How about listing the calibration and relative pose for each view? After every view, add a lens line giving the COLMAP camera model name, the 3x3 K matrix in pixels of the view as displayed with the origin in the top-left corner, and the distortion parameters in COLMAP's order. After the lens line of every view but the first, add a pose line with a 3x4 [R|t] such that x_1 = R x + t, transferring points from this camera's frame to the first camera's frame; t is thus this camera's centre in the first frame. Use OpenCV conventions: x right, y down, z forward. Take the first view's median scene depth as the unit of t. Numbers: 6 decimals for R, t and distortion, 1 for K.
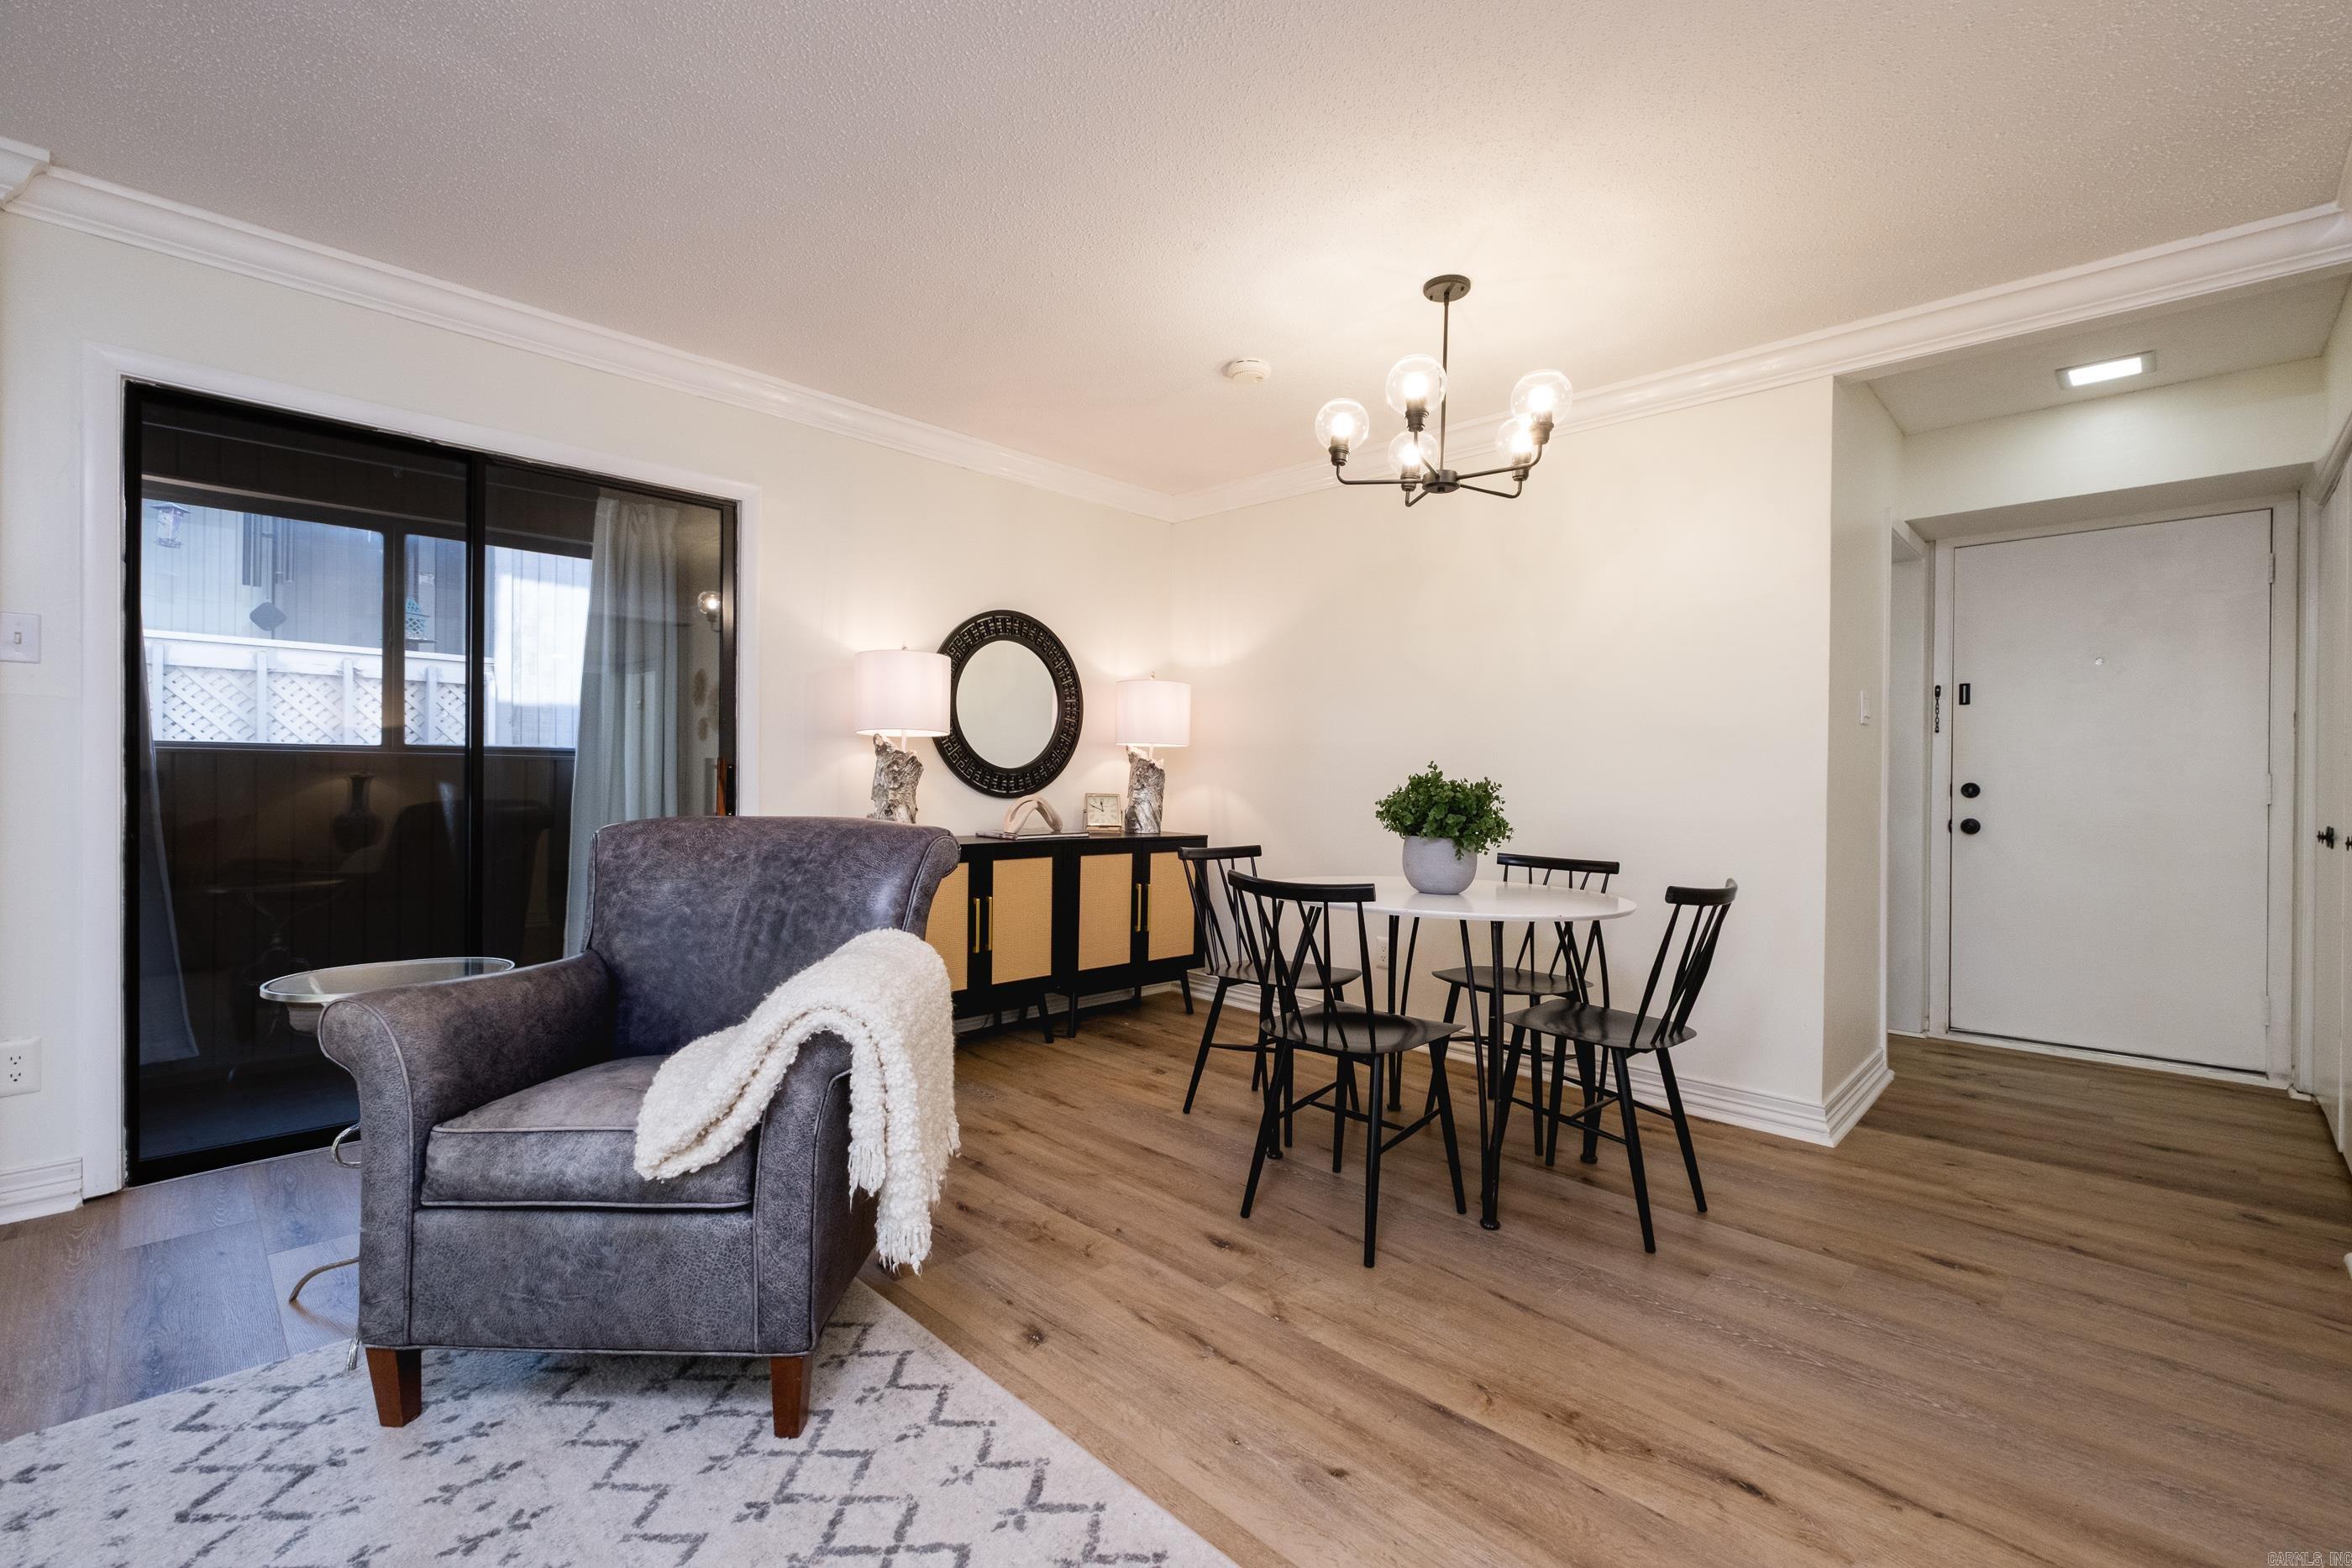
lens RADIAL K [[1029.6, 0, 1176.9], [0, 1029.6, 769.1], [0, 0, 1]] dist [0.000107, 0.000337]
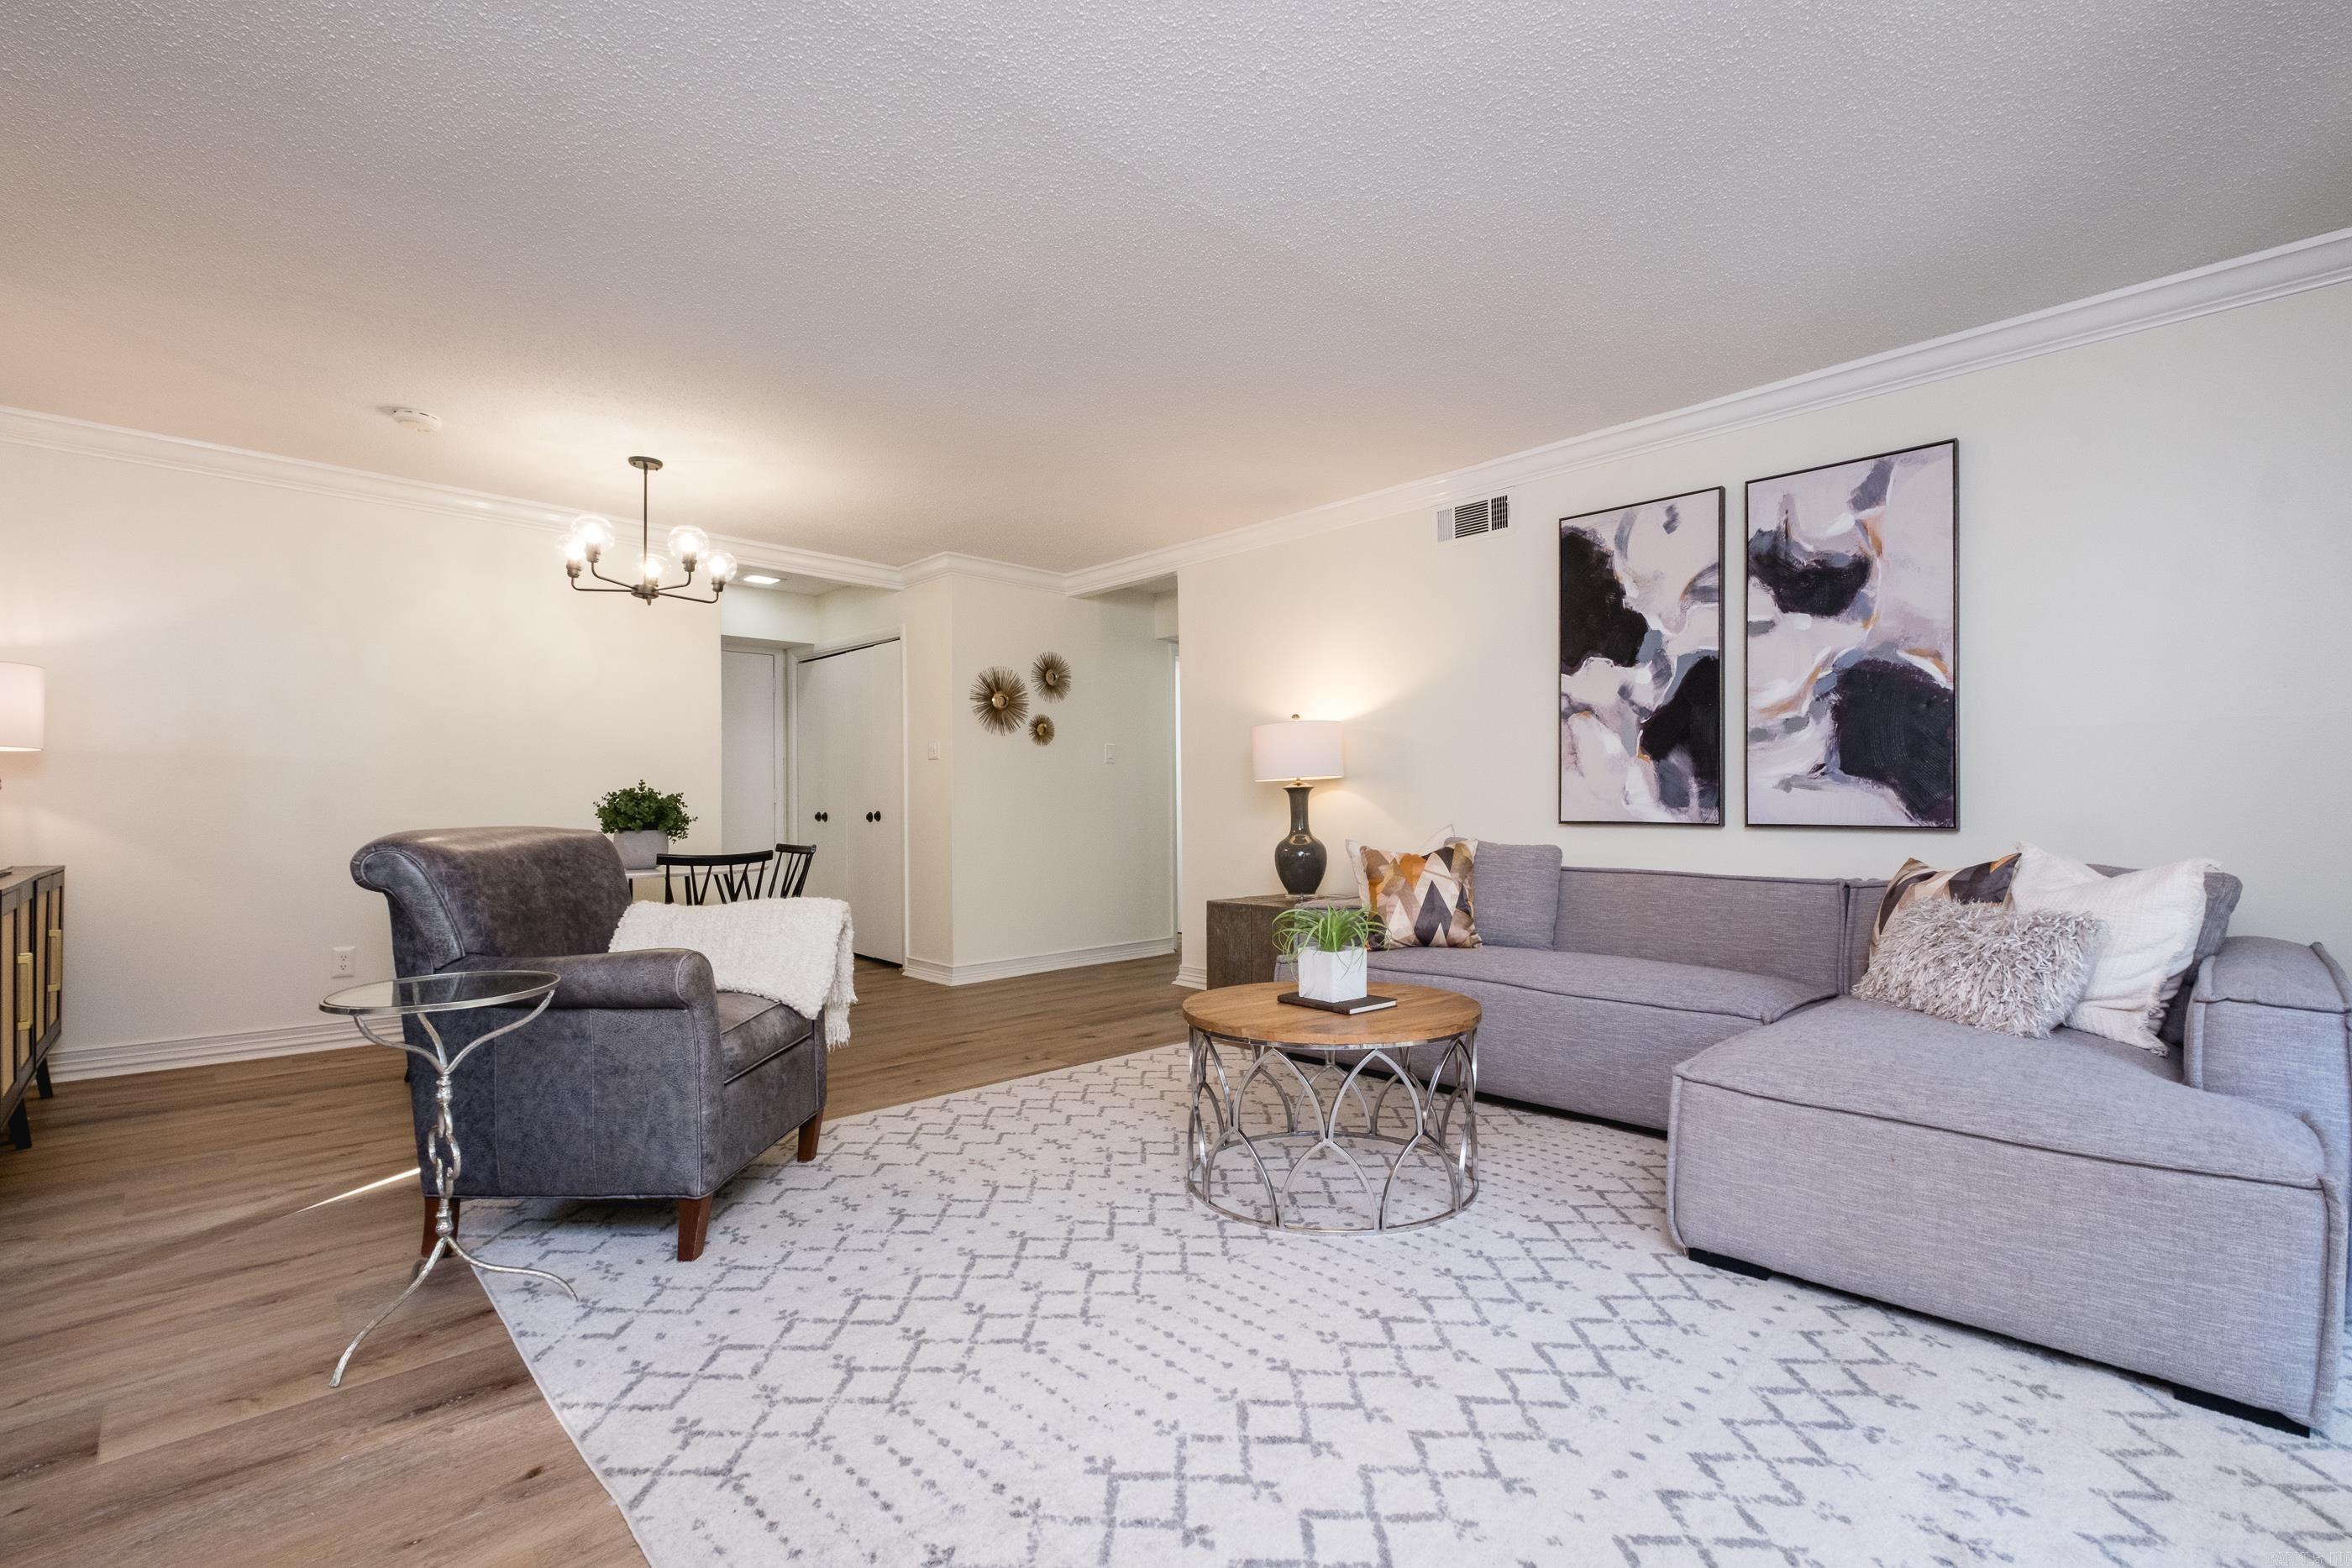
lens RADIAL K [[1029.6, 0, 1171.8], [0, 1029.6, 793.7], [0, 0, 1]] dist [0.000107, 0.000337]
pose [[0.046157, -0.005342, 0.998920, -1.004673], [-0.005879, 0.999967, 0.005619, -0.000251], [-0.998917, -0.006132, 0.046124, 0.139398]]
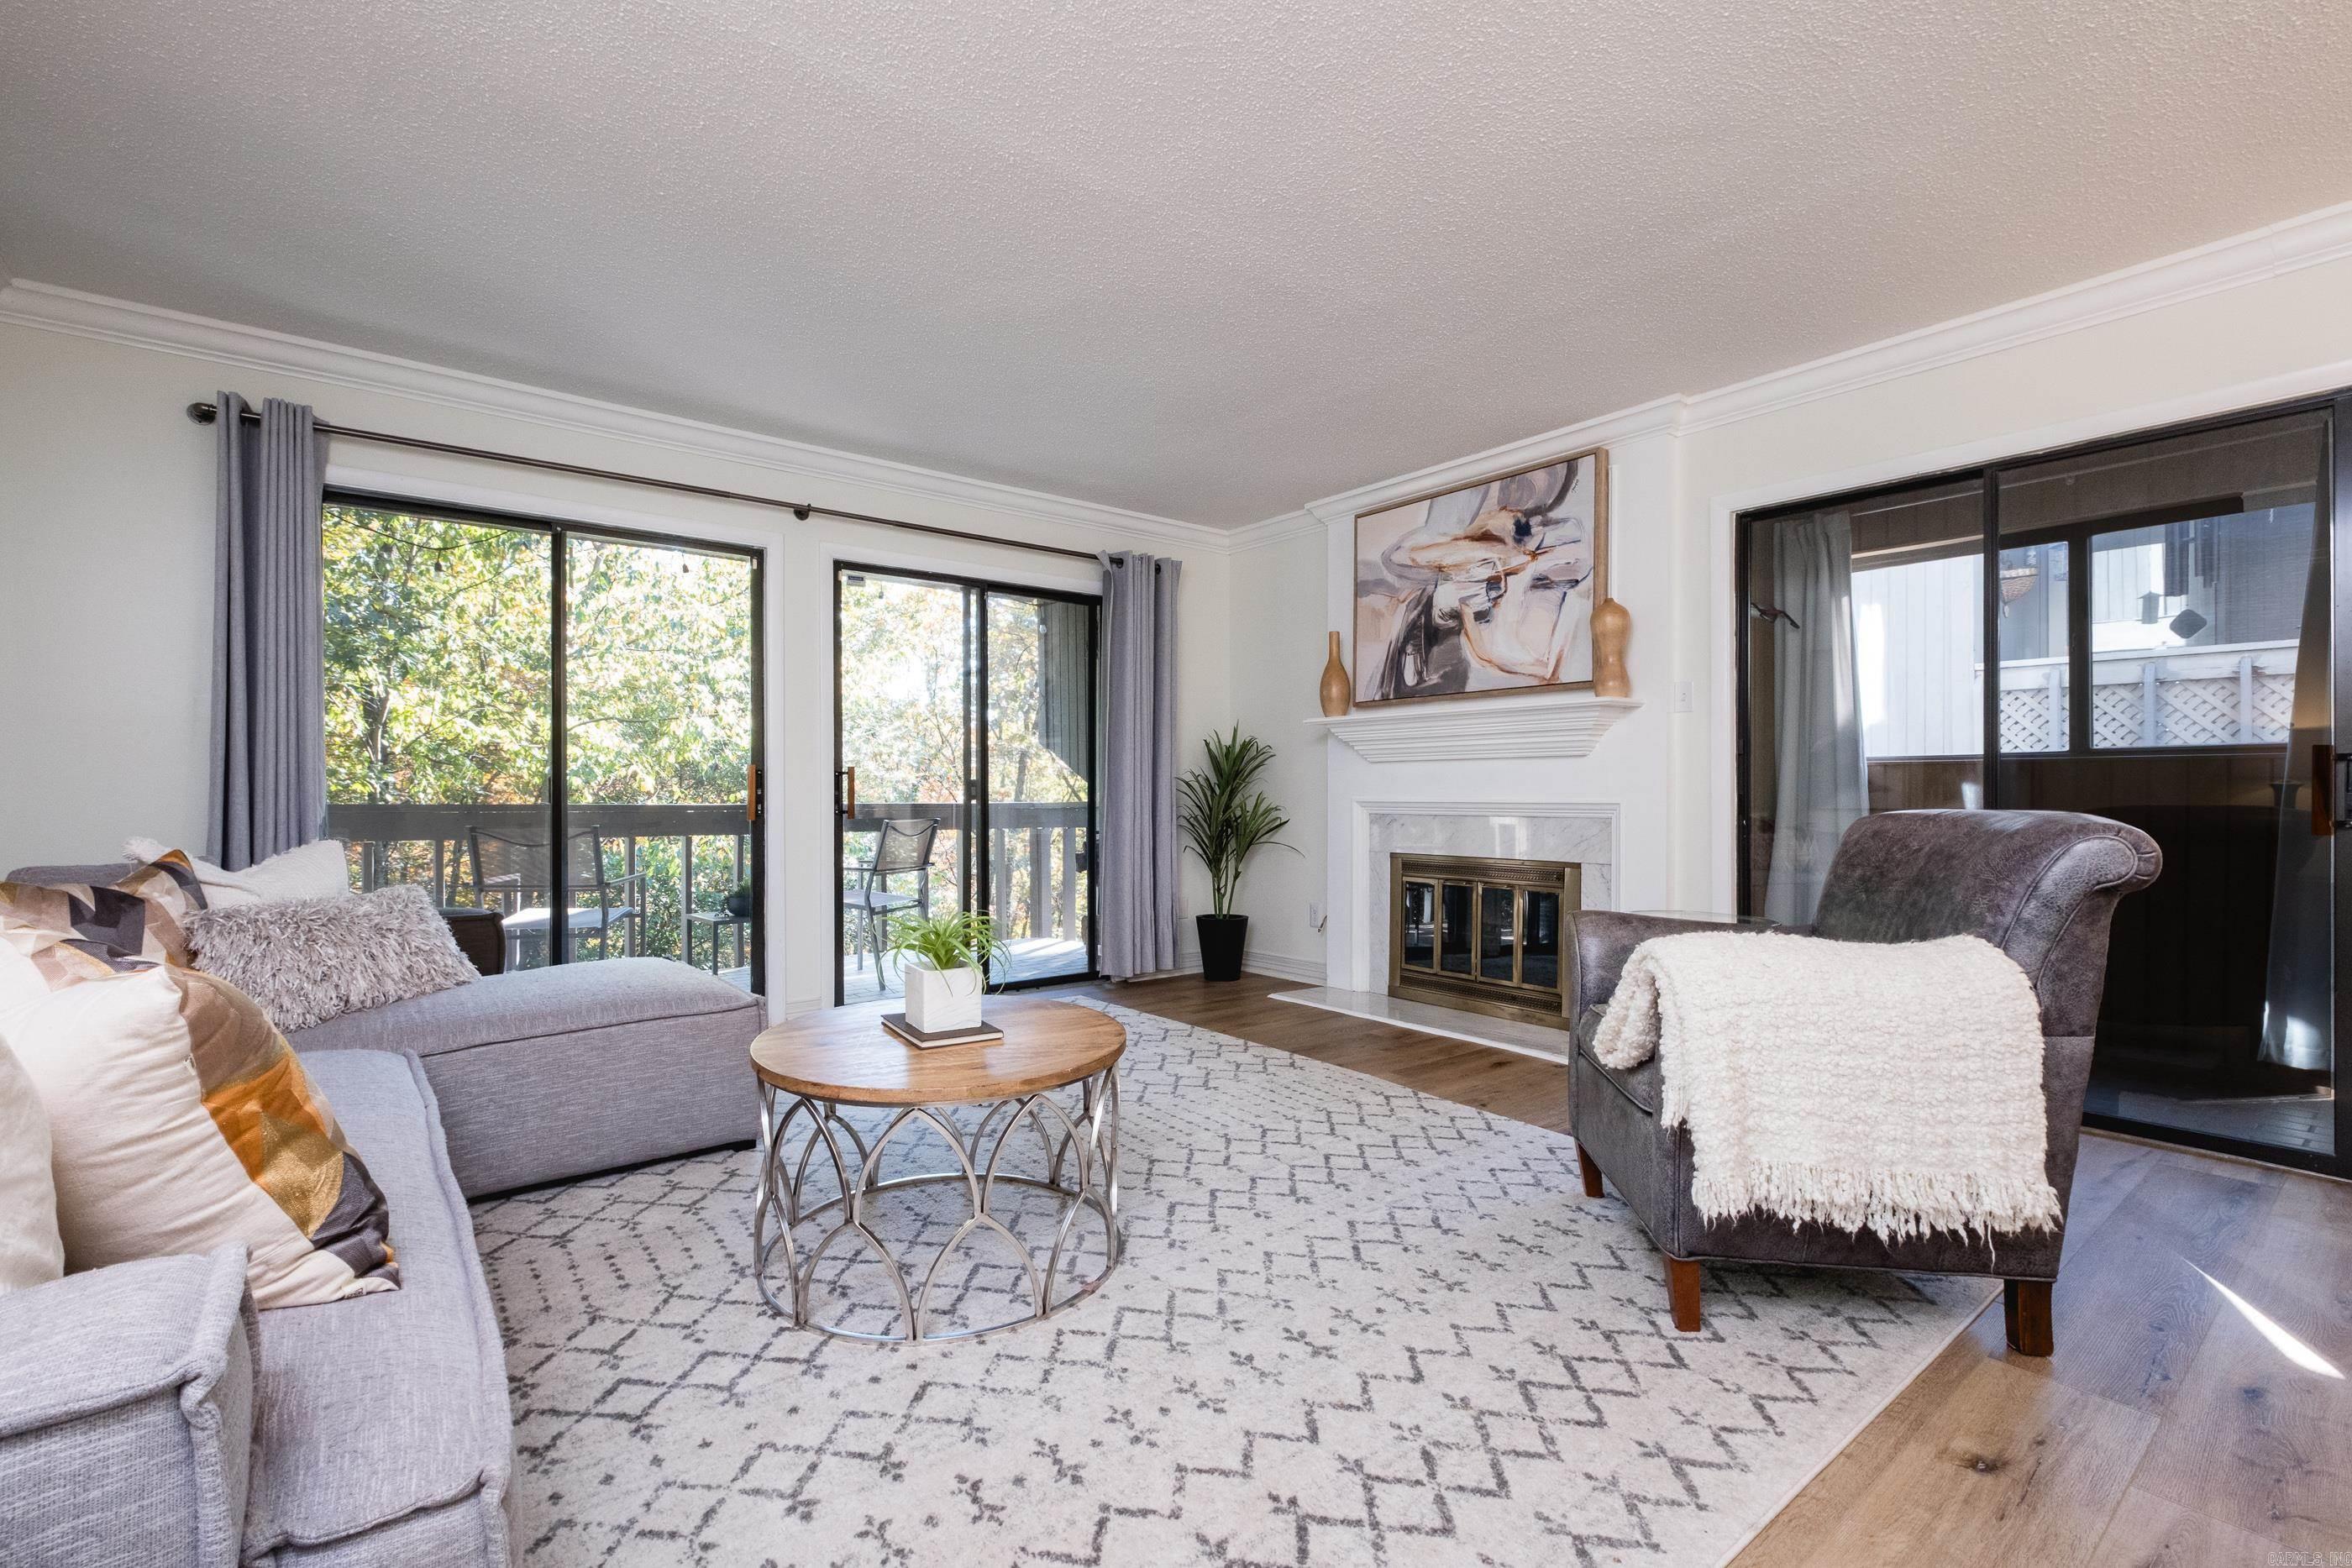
lens RADIAL K [[1029.6, 0, 1141.0], [0, 1029.6, 796.5], [0, 0, 1]] dist [0.000107, 0.000337]
pose [[-0.151710, -0.009540, -0.988379, 0.410285], [0.012002, 0.999862, -0.011493, 0.025444], [0.988352, -0.013606, -0.151575, 0.274415]]
